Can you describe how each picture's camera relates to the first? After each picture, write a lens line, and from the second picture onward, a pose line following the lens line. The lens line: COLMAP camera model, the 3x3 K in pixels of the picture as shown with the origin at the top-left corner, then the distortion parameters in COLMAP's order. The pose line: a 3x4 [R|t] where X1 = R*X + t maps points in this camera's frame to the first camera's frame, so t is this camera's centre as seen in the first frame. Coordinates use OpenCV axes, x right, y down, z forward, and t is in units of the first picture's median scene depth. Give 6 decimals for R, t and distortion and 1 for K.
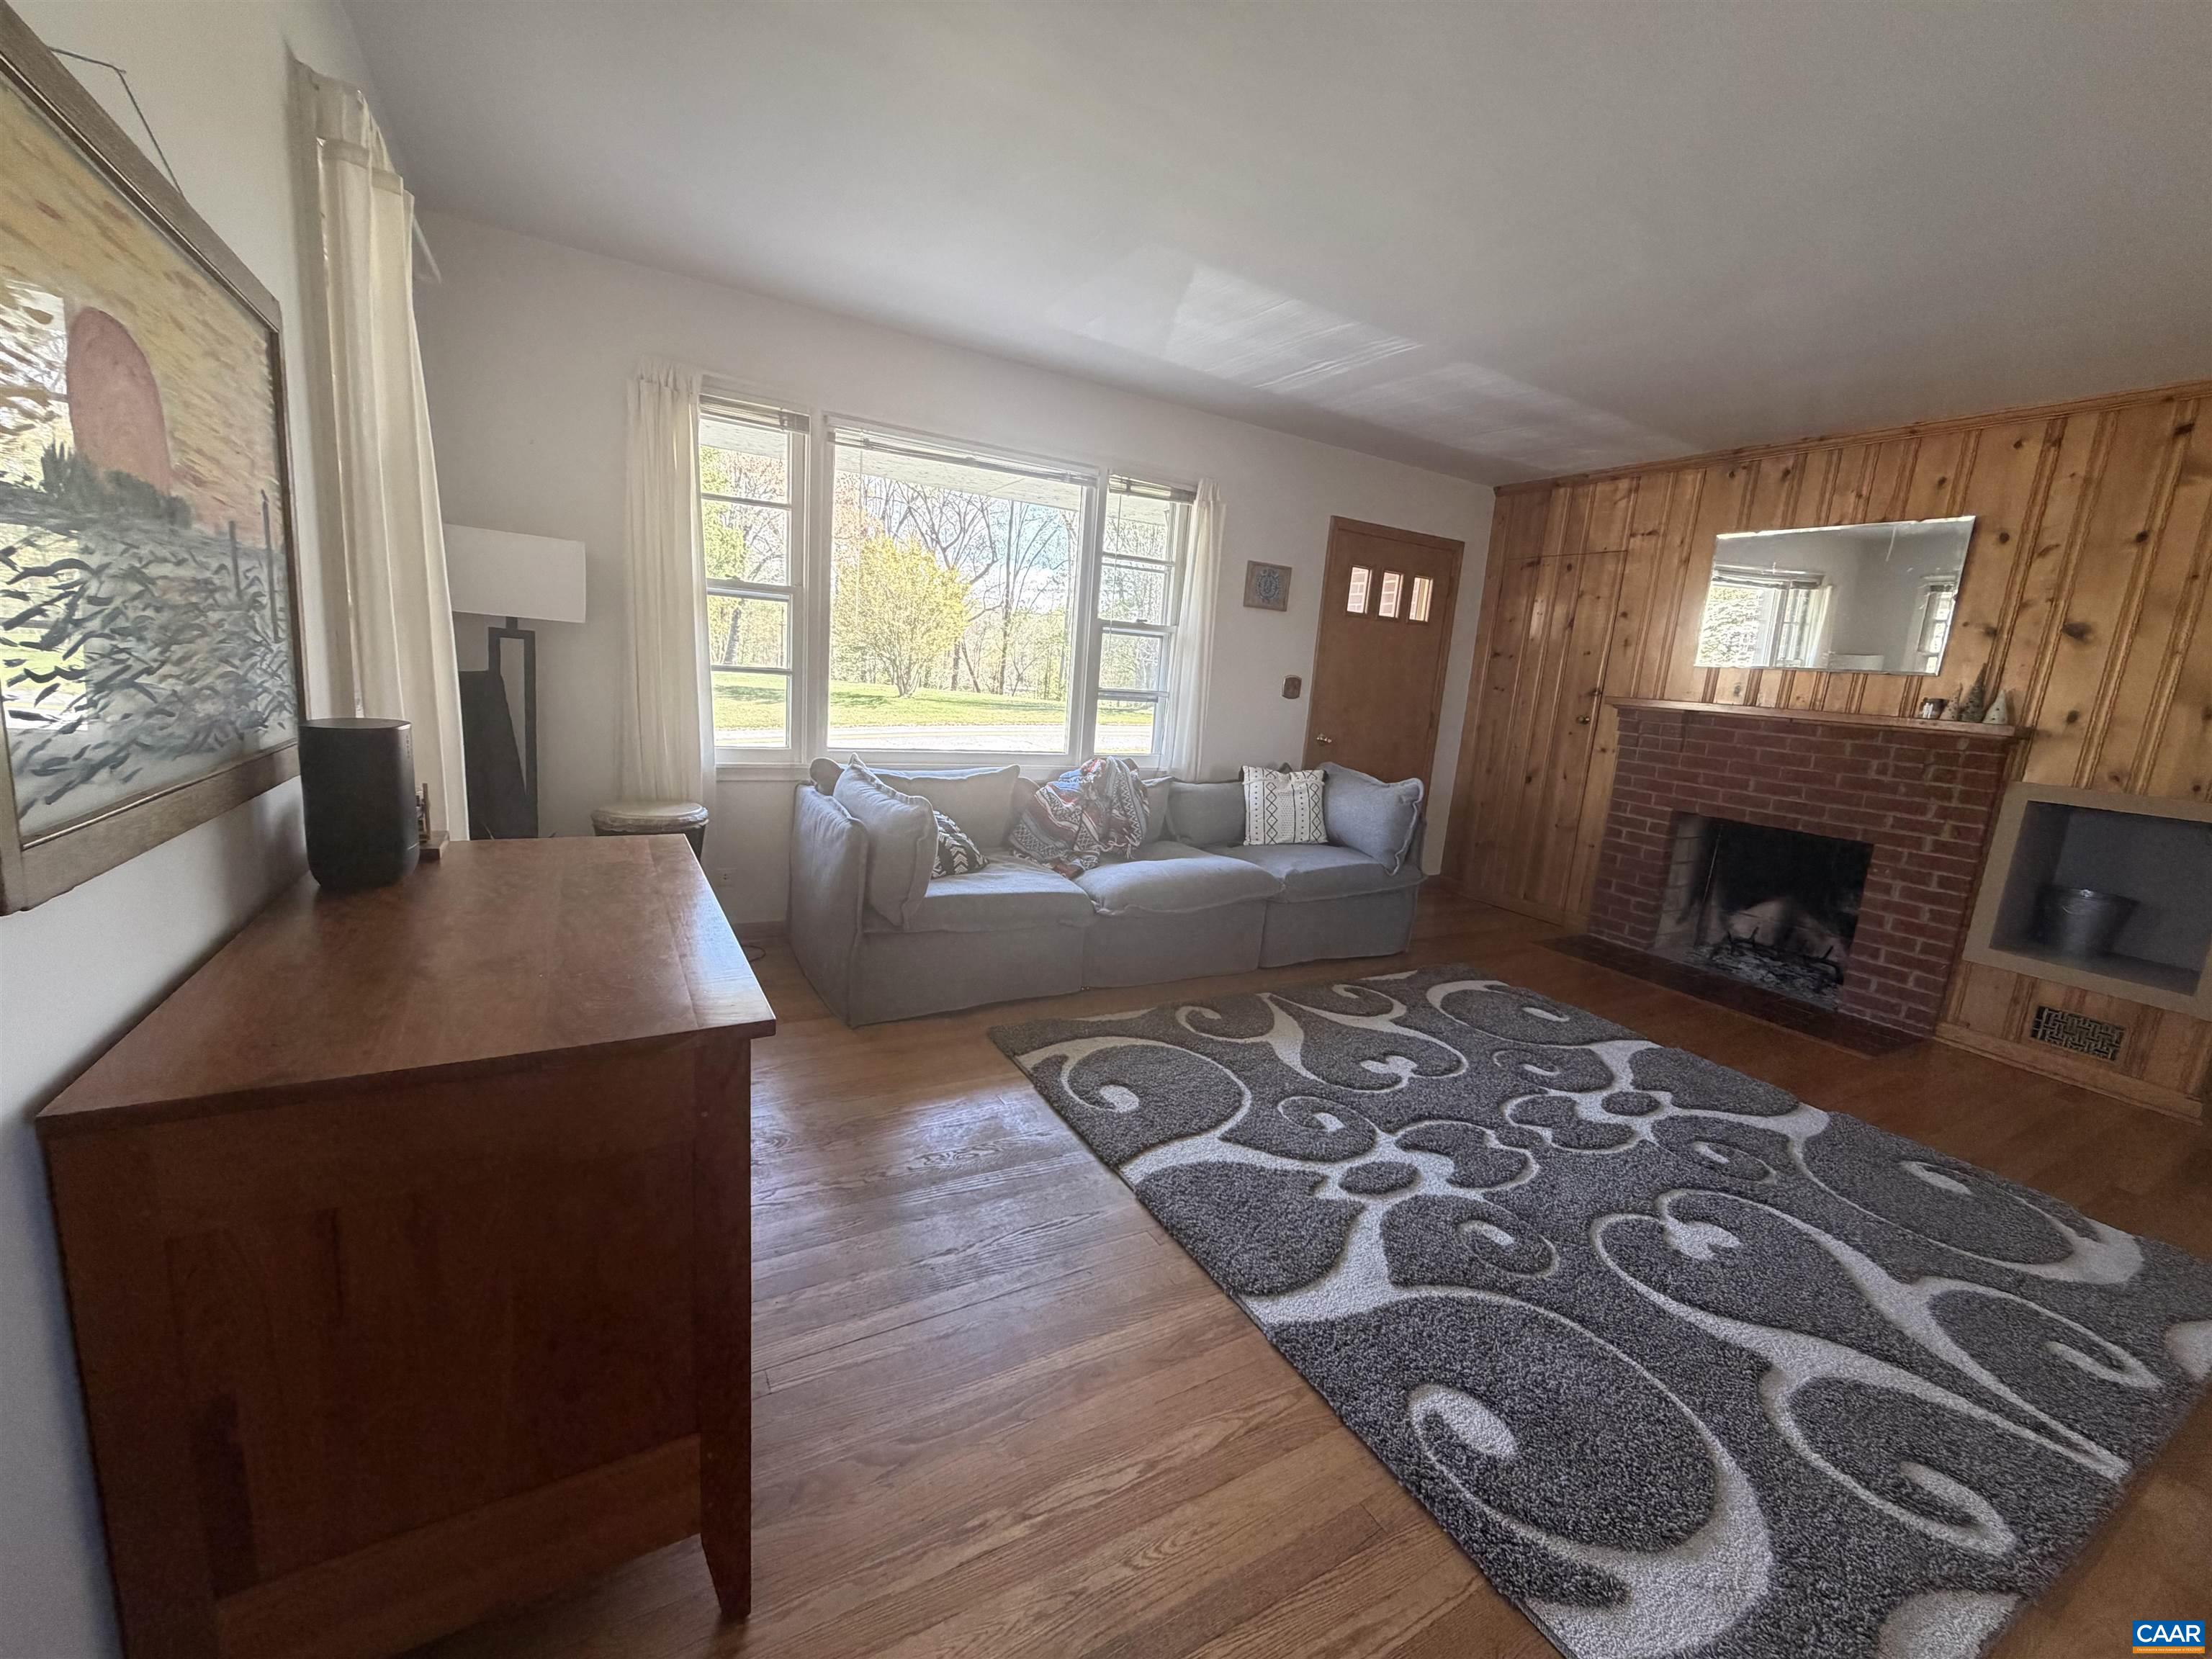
lens RADIAL K [[883.7, 0, 1089.7], [0, 883.7, 823.3], [0, 0, 1]] dist [-0.000186, 0.000613]
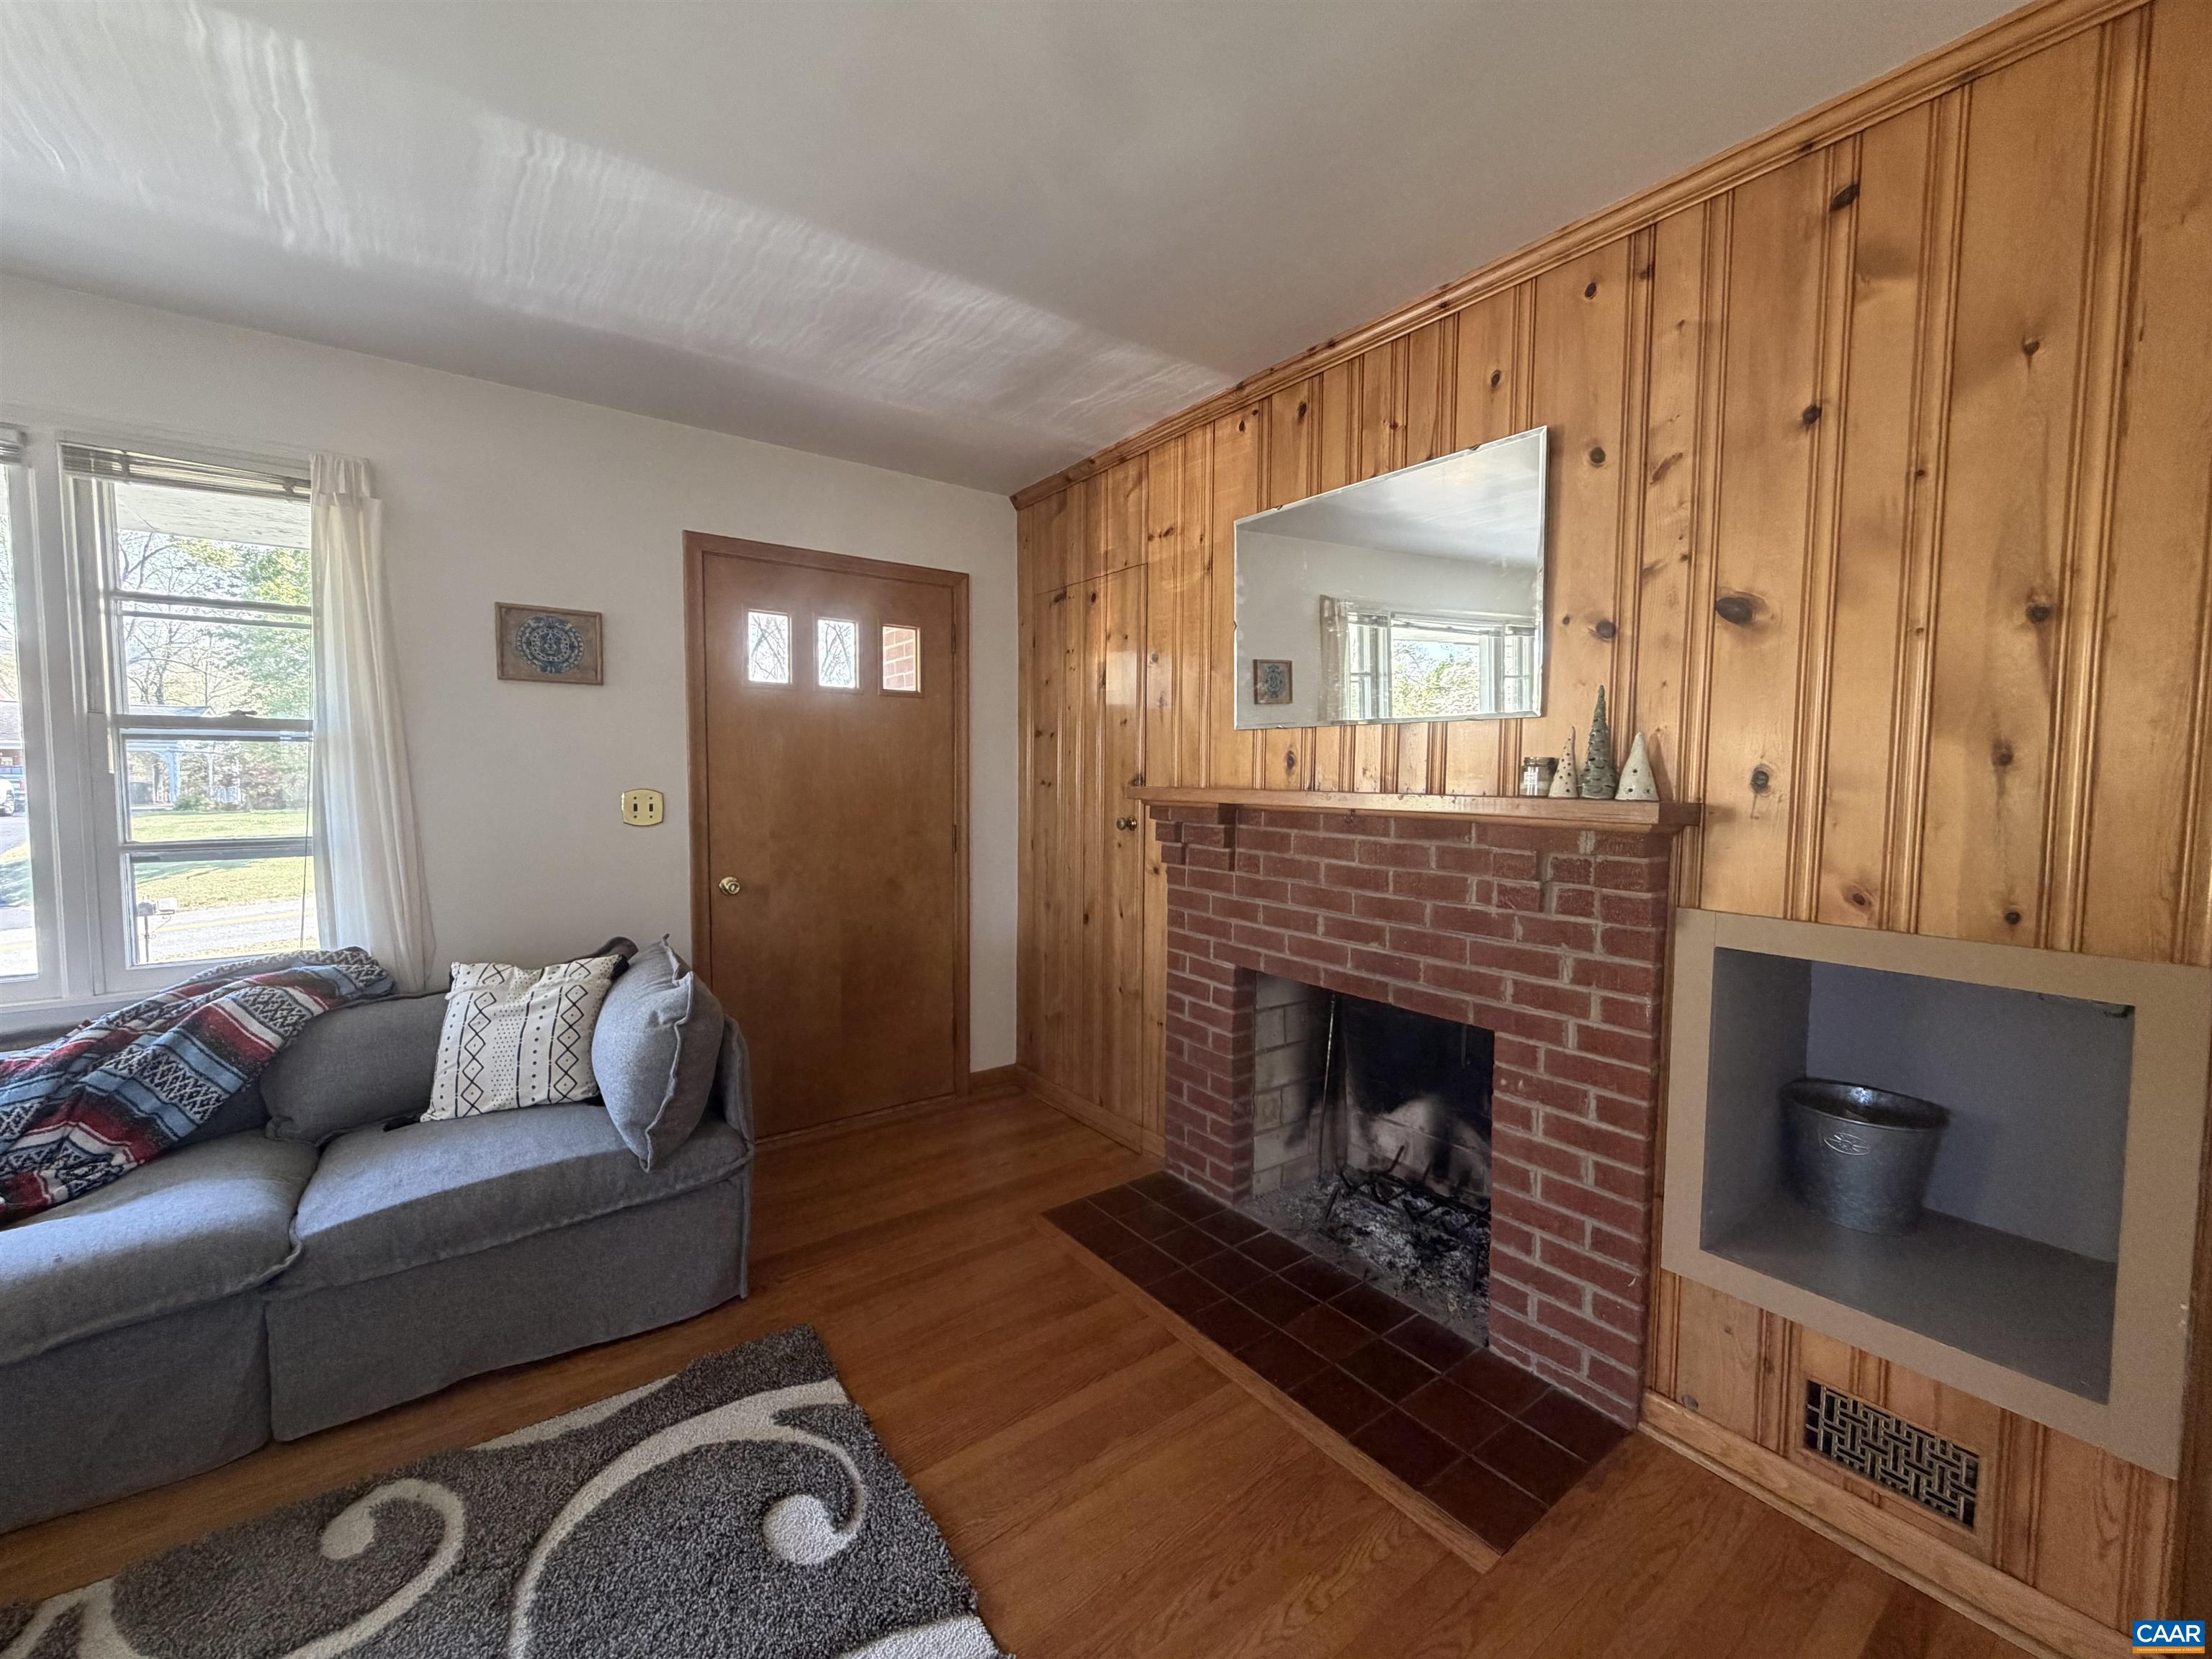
lens RADIAL K [[883.7, 0, 1090.3], [0, 883.7, 825.5], [0, 0, 1]] dist [-0.000186, 0.000613]
pose [[0.990320, -0.076563, 0.115774, 0.607092], [0.089326, 0.989975, -0.109406, -0.065003], [-0.106237, 0.118689, 0.987232, 0.494275]]
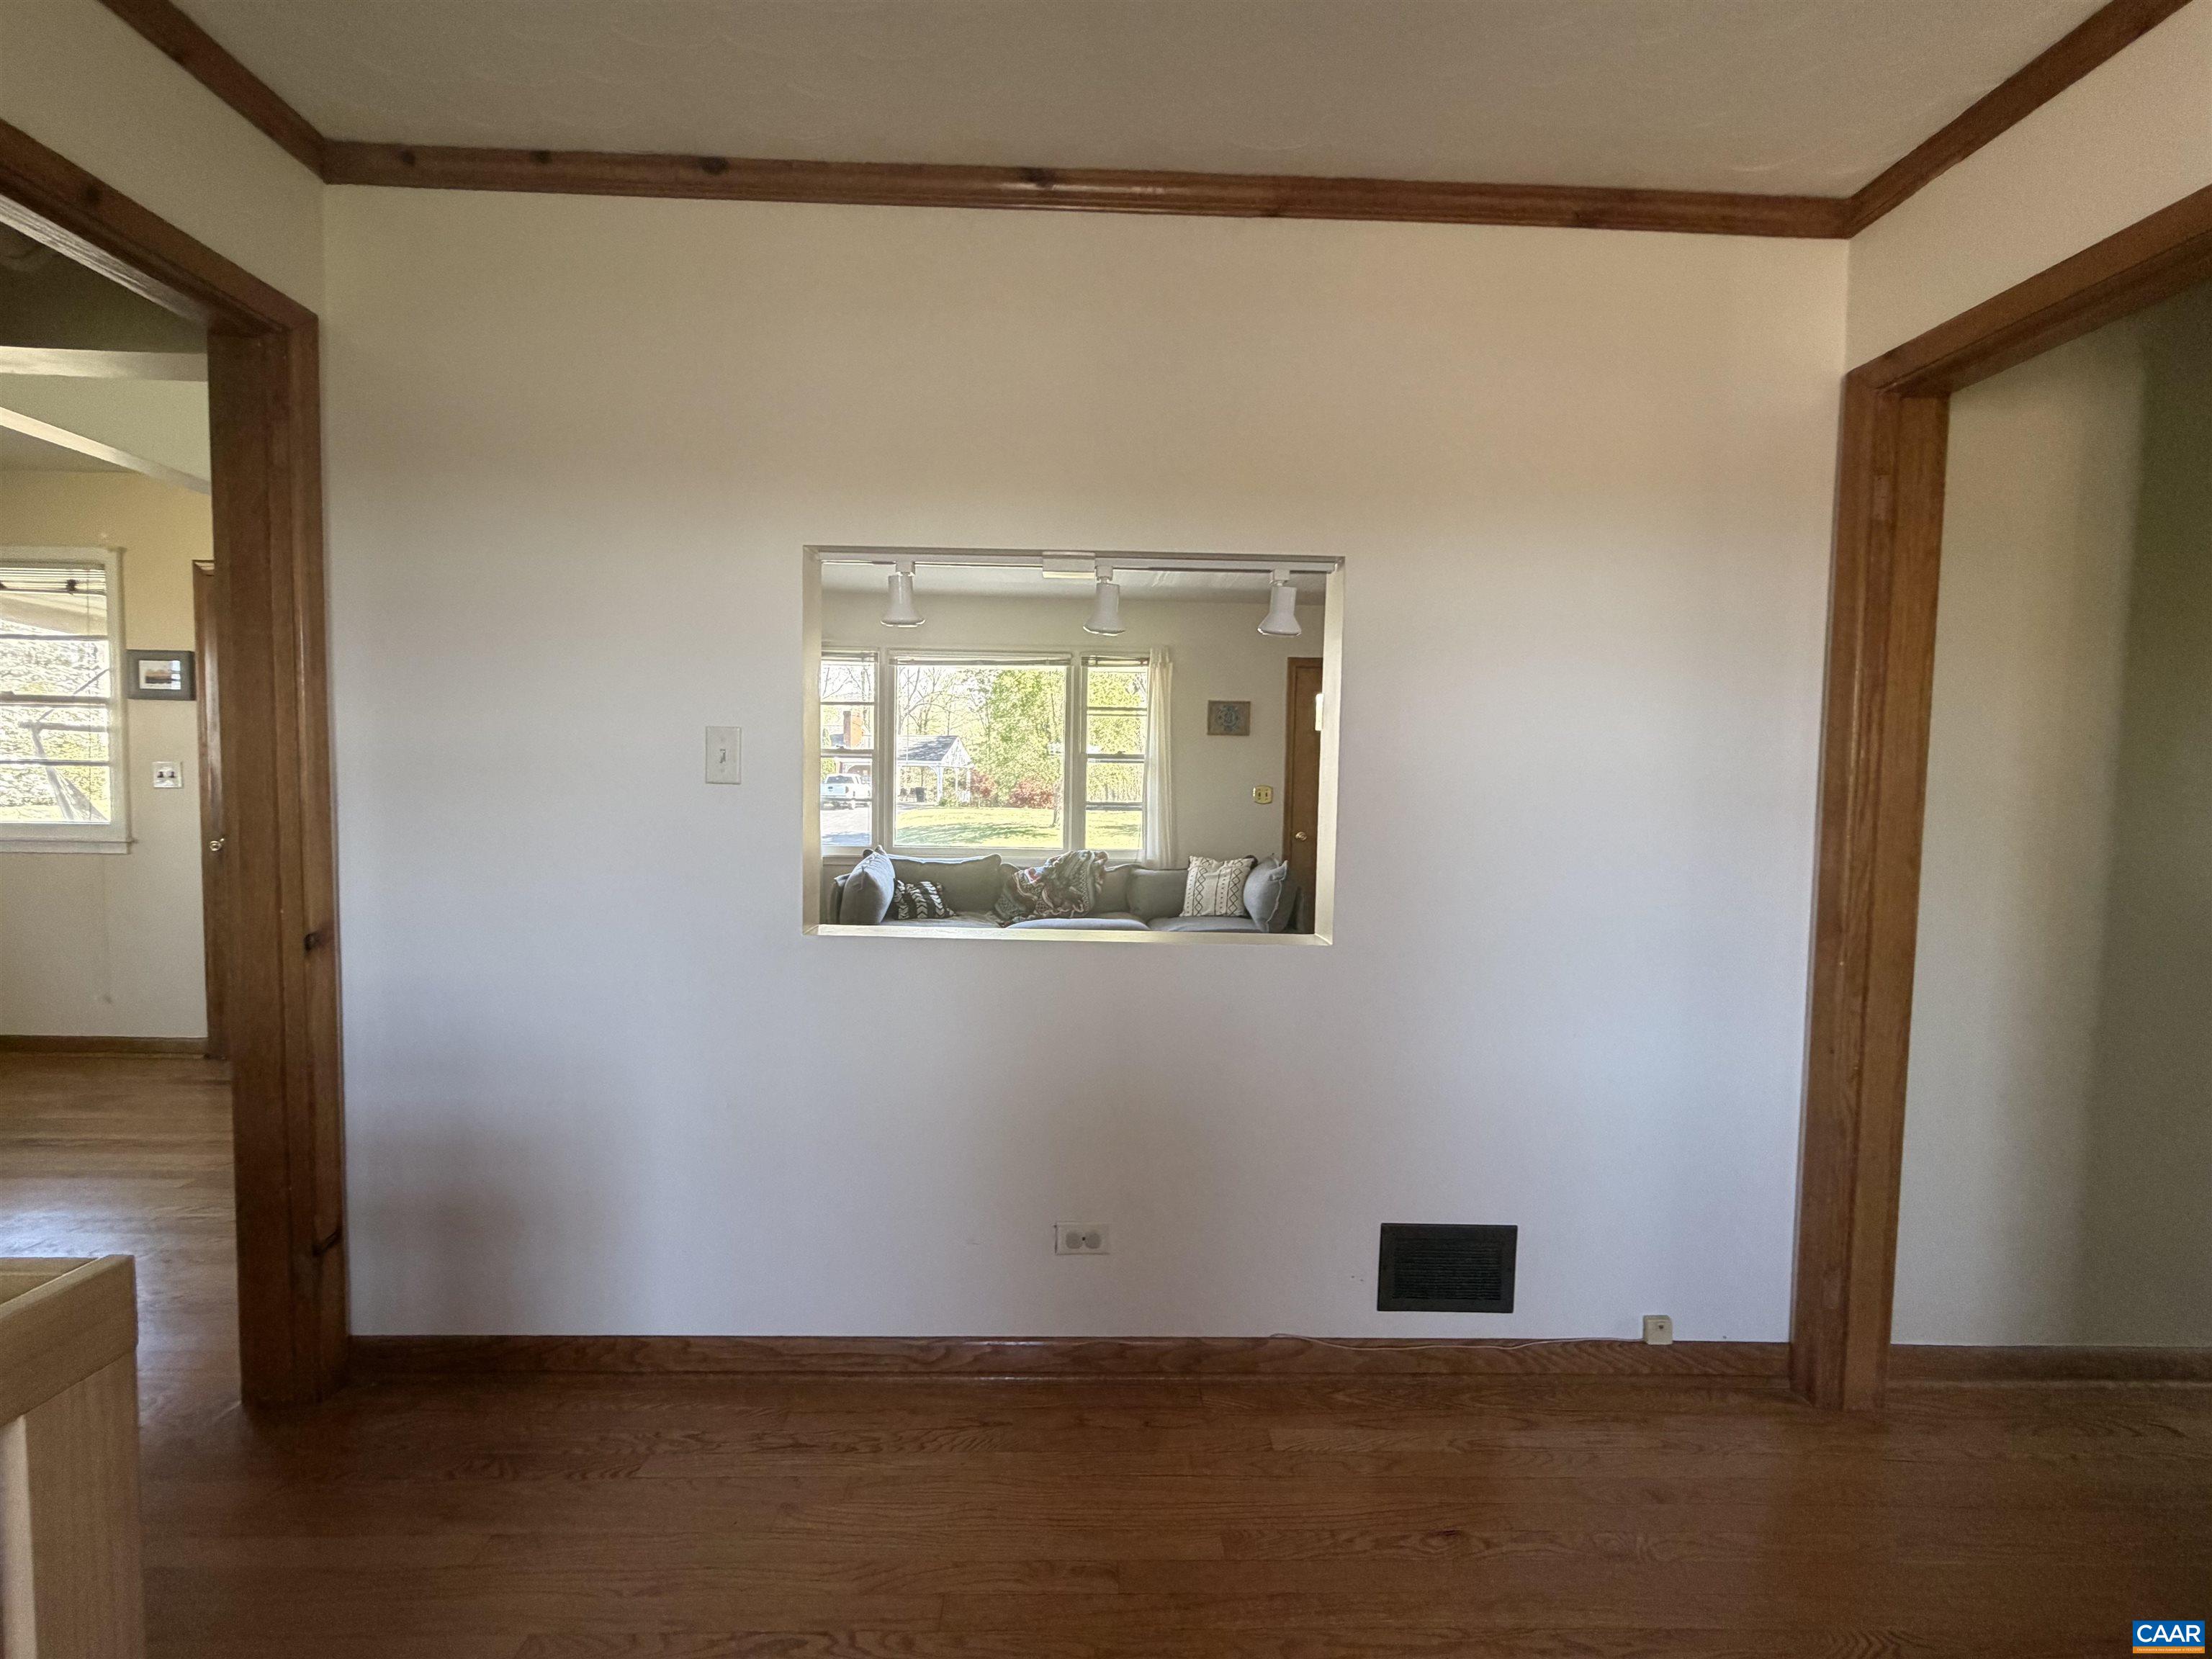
lens RADIAL K [[883.7, 0, 1094.0], [0, 883.7, 818.0], [0, 0, 1]] dist [-0.000186, 0.000613]
pose [[0.882383, -0.038369, -0.468966, 0.789279], [-0.037385, 0.987802, -0.151159, 0.096657], [0.469045, 0.150912, 0.870185, -0.237160]]
